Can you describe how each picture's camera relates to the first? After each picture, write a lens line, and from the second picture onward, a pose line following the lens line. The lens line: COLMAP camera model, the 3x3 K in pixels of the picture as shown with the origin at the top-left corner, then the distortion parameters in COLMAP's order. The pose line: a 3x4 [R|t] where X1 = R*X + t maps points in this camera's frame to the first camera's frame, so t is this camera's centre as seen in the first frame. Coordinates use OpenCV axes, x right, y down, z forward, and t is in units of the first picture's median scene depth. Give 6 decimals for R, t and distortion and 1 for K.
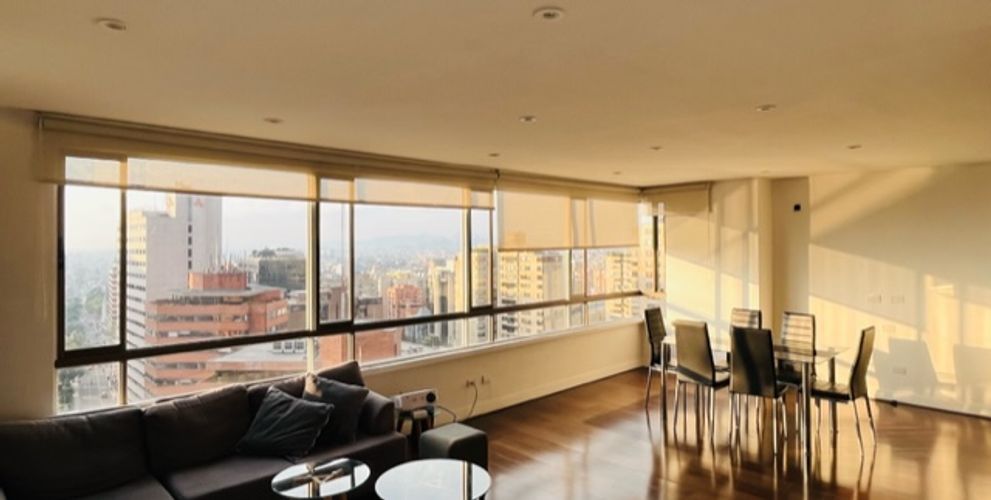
lens RADIAL K [[531.7, 0, 495.5], [0, 531.7, 250.0], [0, 0, 1]] dist [0.041220, 0.000103]
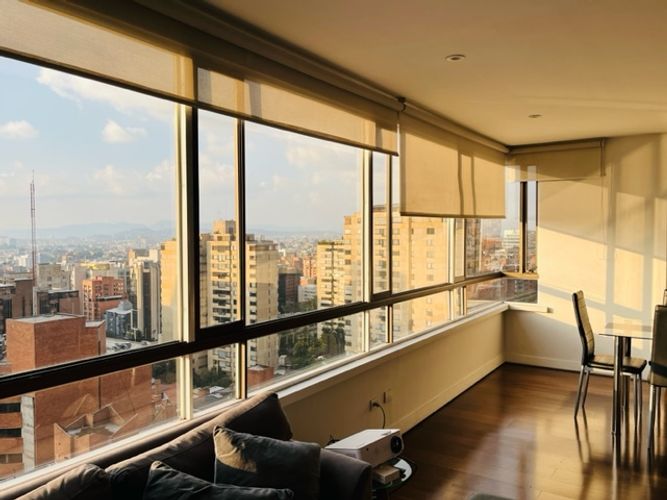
lens RADIAL K [[535.5, 0, 333.5], [0, 535.5, 250.0], [0, 0, 1]] dist [0.008997, 0.002316]
pose [[0.972120, -0.004133, 0.234447, -0.211063], [-0.000726, 0.999787, 0.020634, 0.029381], [-0.234483, -0.020229, 0.971910, 0.279002]]
